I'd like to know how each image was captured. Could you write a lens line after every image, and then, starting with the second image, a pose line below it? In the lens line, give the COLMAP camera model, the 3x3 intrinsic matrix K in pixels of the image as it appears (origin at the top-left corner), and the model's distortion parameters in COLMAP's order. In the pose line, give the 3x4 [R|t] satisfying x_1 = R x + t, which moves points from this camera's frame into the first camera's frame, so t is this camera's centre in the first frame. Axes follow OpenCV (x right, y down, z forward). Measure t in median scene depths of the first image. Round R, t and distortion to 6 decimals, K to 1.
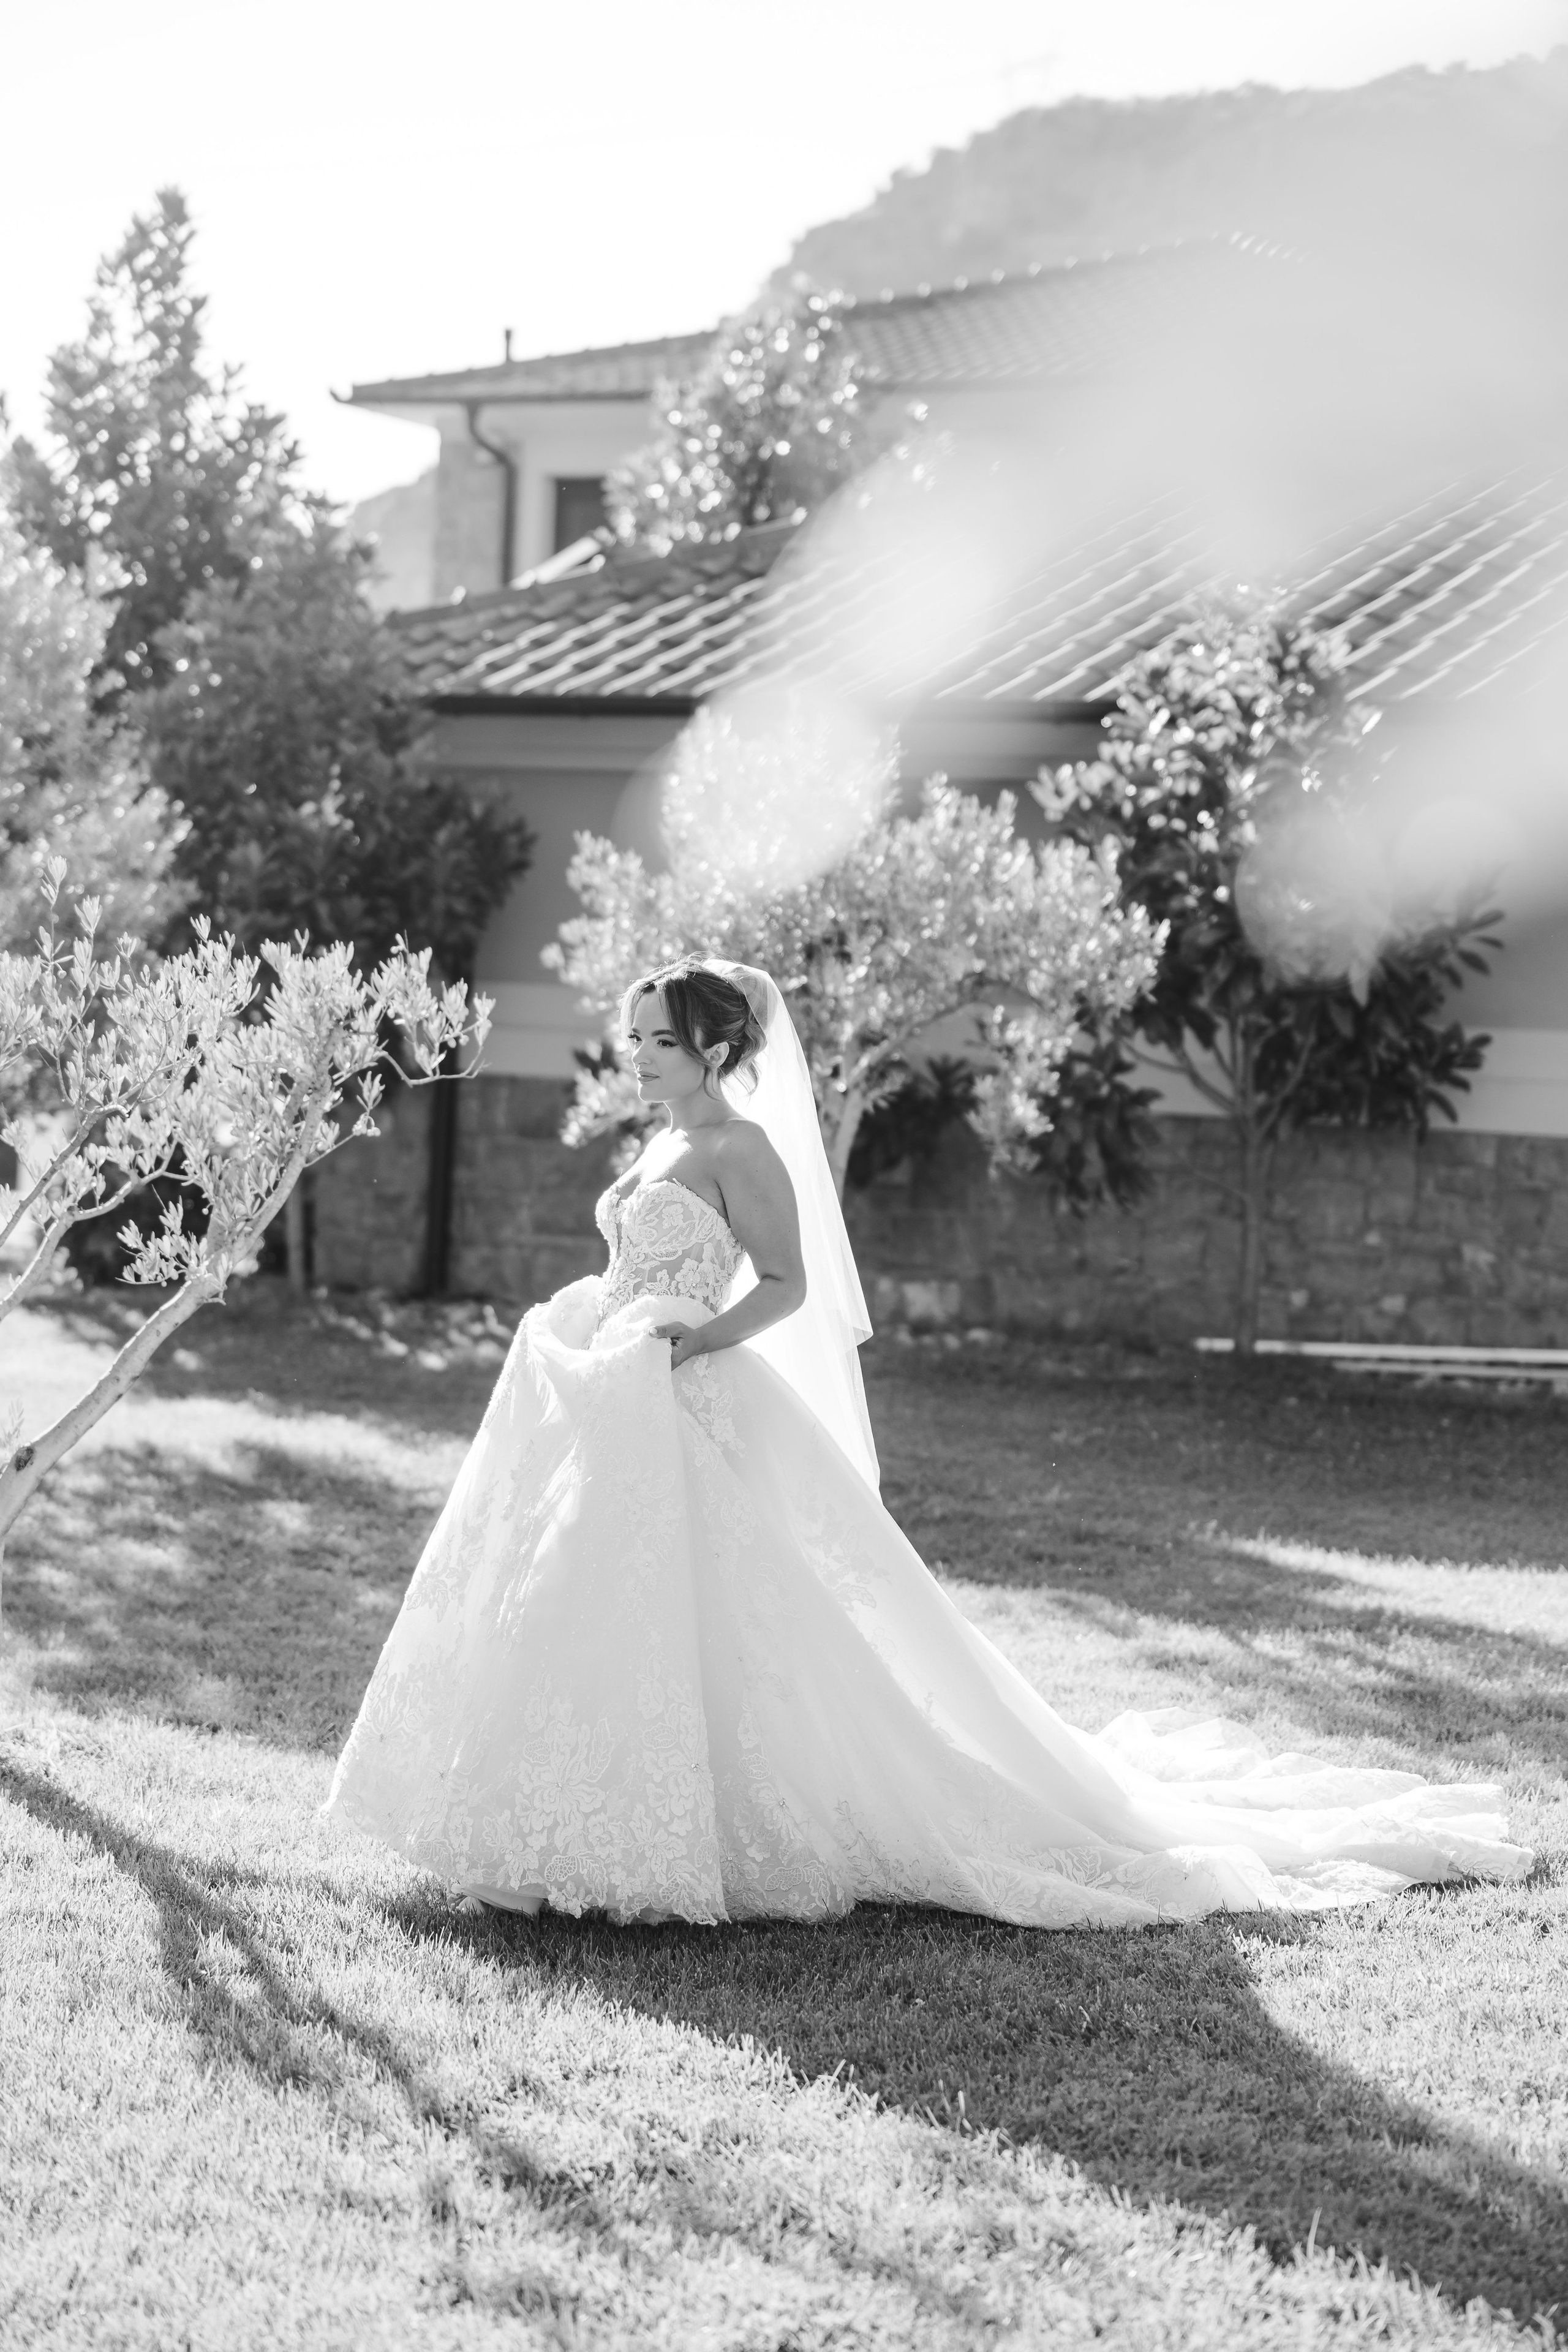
lens RADIAL K [[4561.1, 0, 784.0], [0, 4561.1, 1176.0], [0, 0, 1]] dist [0.234641, 0.003997]
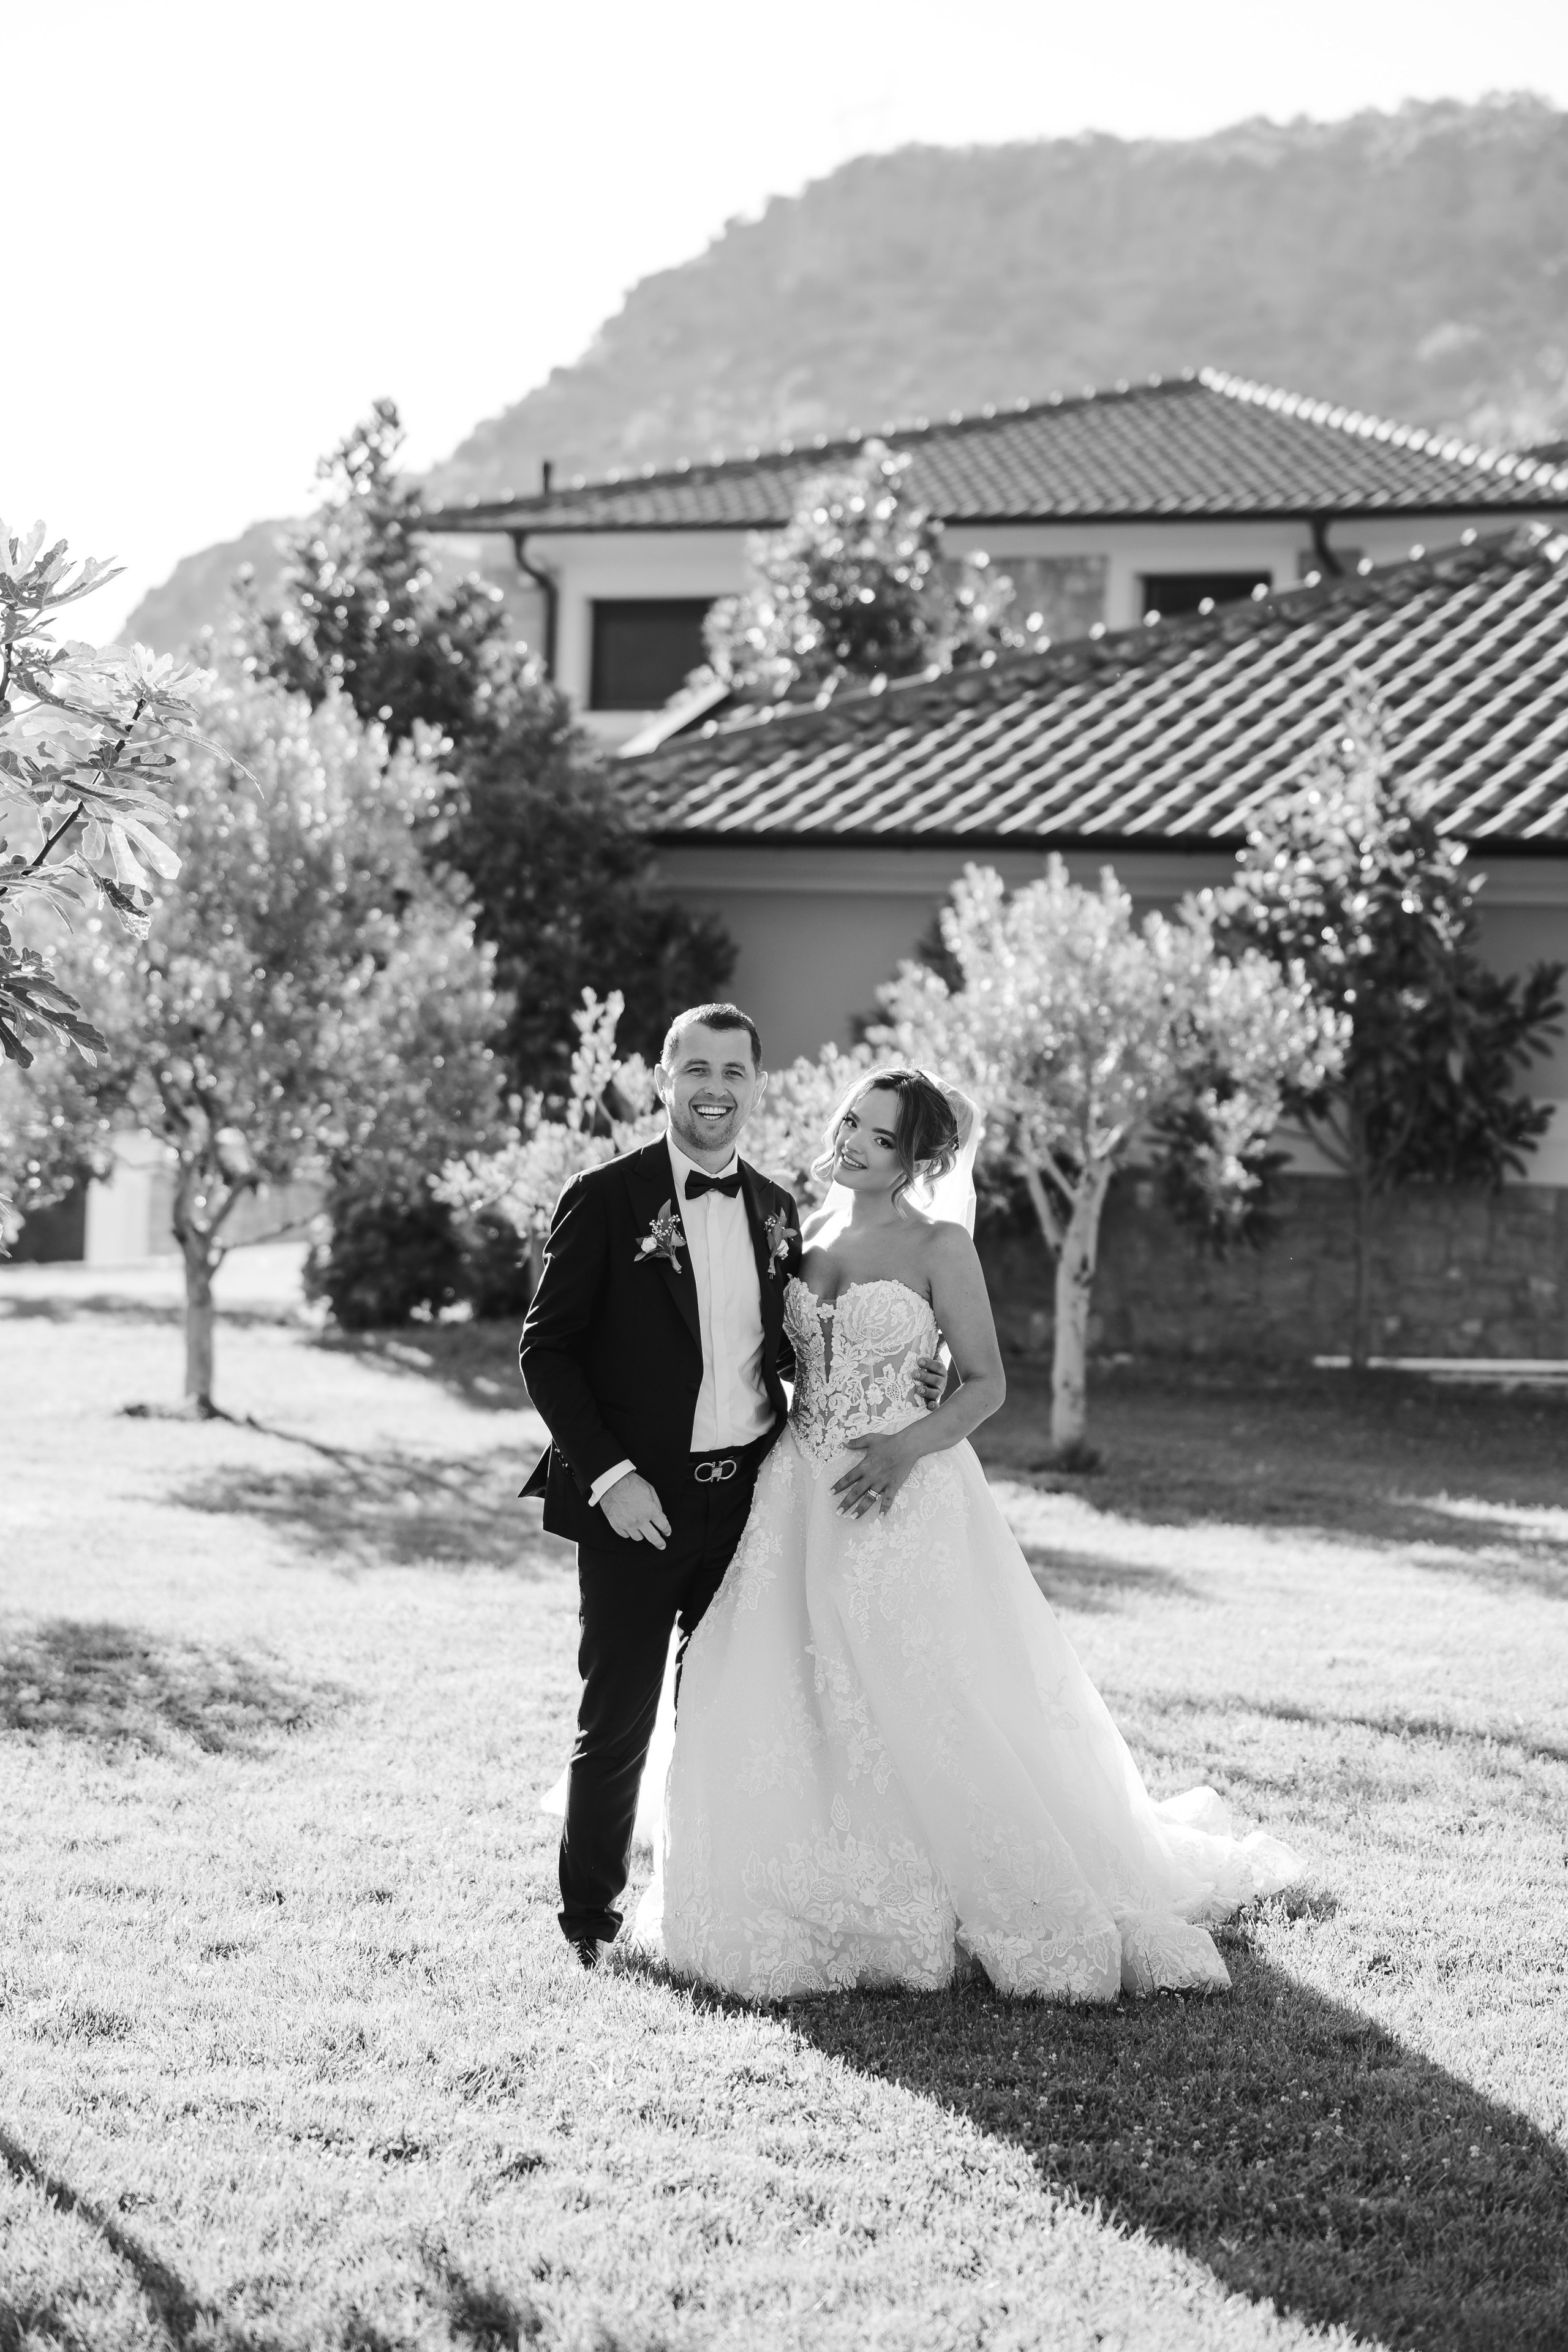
lens RADIAL K [[4561.1, 0, 784.0], [0, 4561.1, 1176.0], [0, 0, 1]] dist [0.234641, 0.003997]
pose [[0.999628, -0.011654, 0.024662, -0.079868], [0.012014, 0.999823, -0.014488, 0.003228], [-0.024488, 0.014779, 0.999591, -0.215738]]
